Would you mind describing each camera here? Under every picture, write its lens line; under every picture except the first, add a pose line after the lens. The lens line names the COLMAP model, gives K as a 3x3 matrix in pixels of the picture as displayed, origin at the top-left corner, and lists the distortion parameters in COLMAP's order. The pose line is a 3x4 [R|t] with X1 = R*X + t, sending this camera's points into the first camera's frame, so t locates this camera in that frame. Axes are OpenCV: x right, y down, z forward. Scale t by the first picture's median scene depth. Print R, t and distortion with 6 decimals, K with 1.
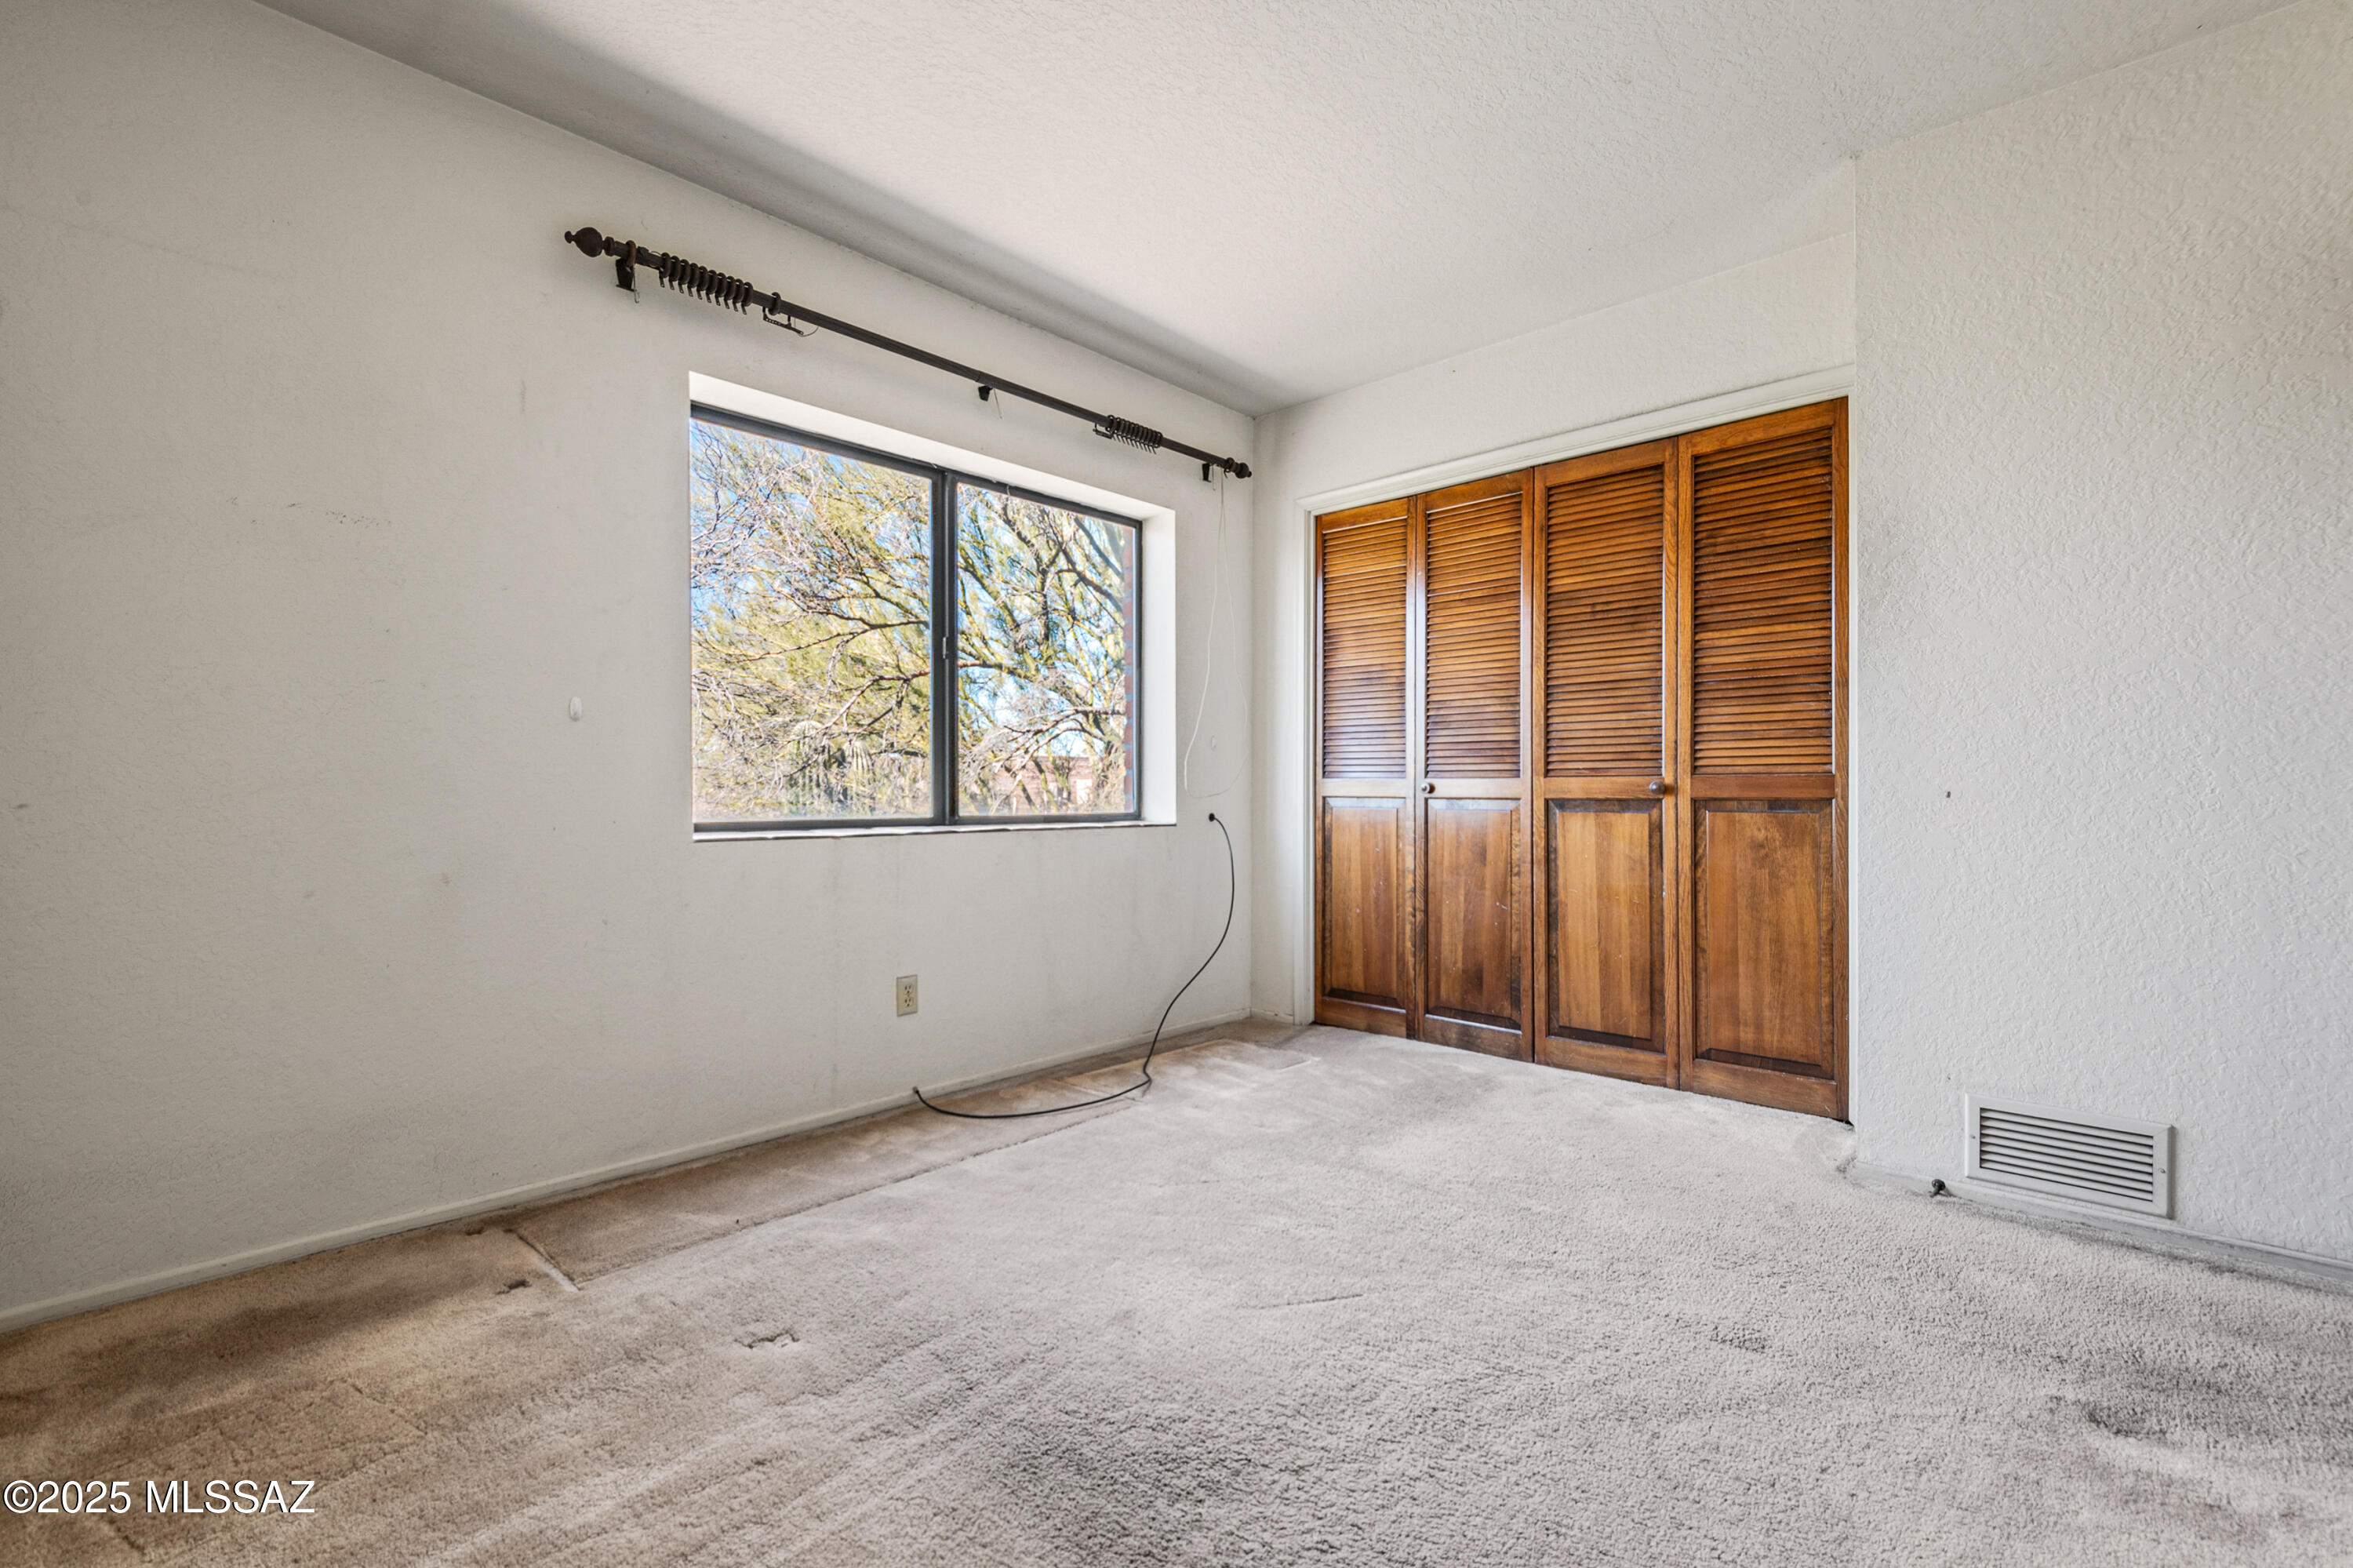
lens RADIAL K [[1024.6, 0, 1185.0], [0, 1024.6, 793.9], [0, 0, 1]] dist [0.019909, -0.014600]
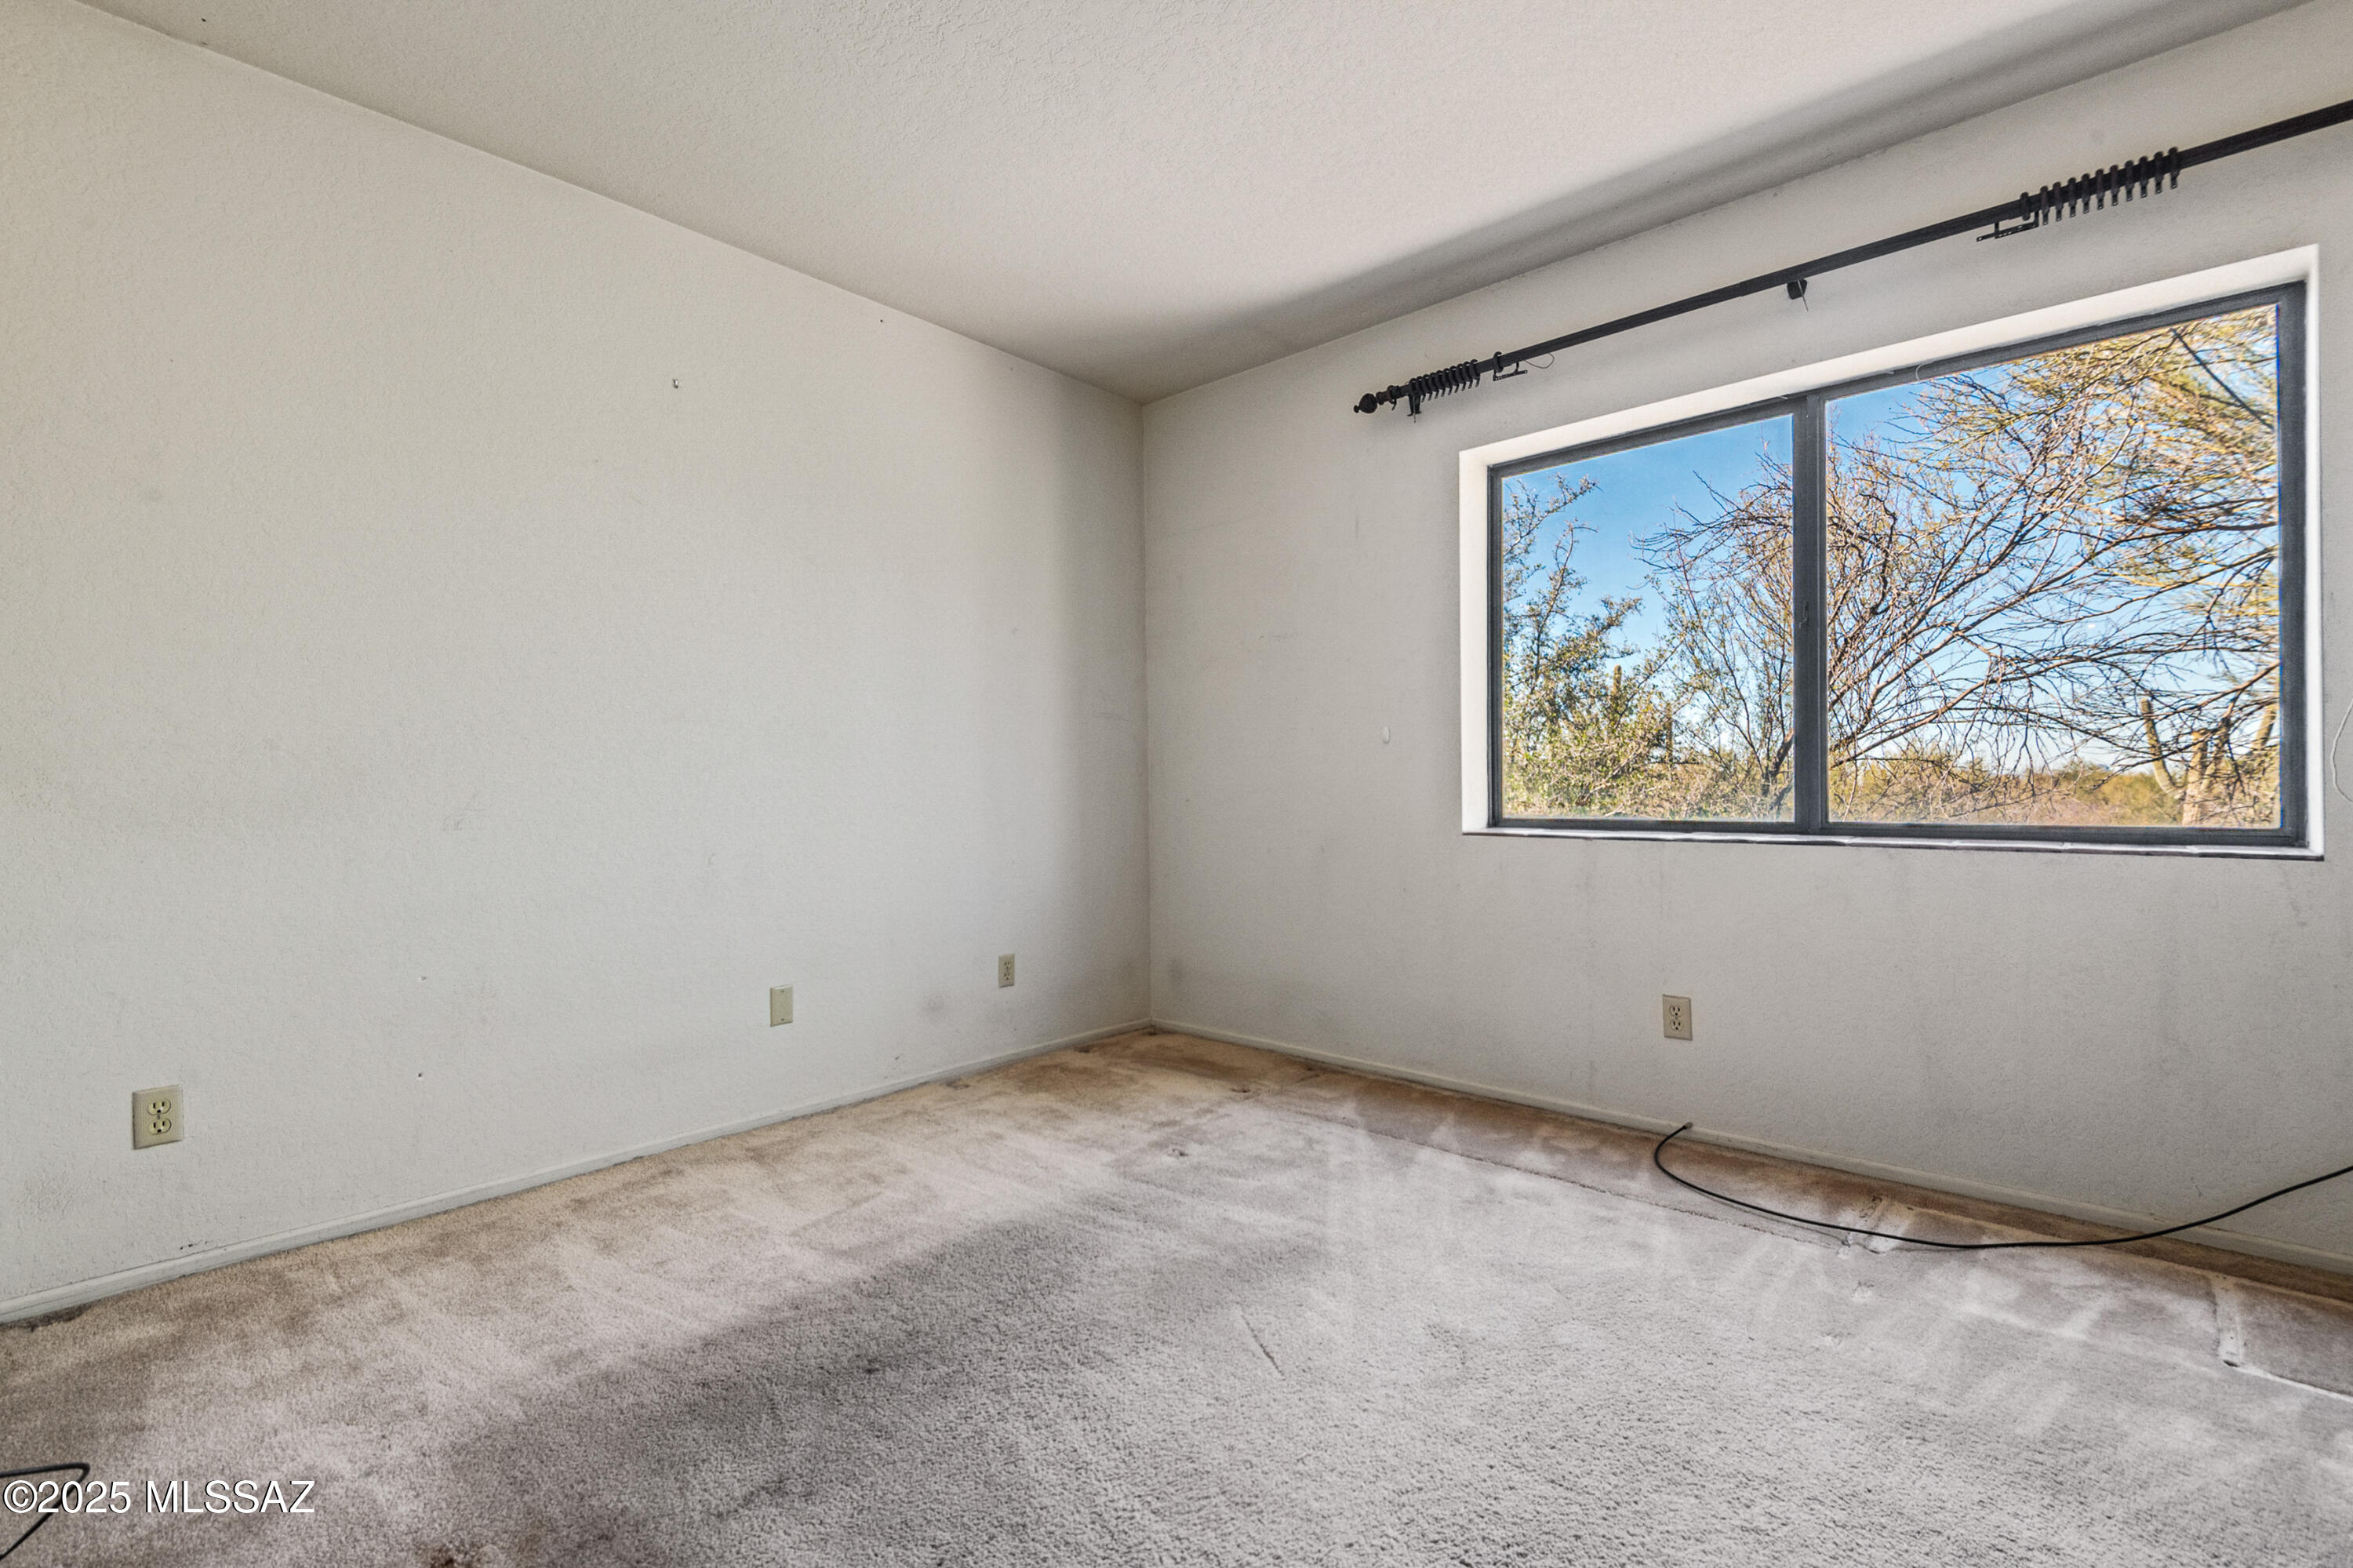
lens RADIAL K [[1024.6, 0, 1185.0], [0, 1024.6, 793.9], [0, 0, 1]] dist [0.019909, -0.014600]
pose [[0.026792, 0.003581, -0.999635, 0.658466], [0.000428, 0.999993, 0.003594, -0.005084], [0.999641, -0.000524, 0.026790, 0.568653]]
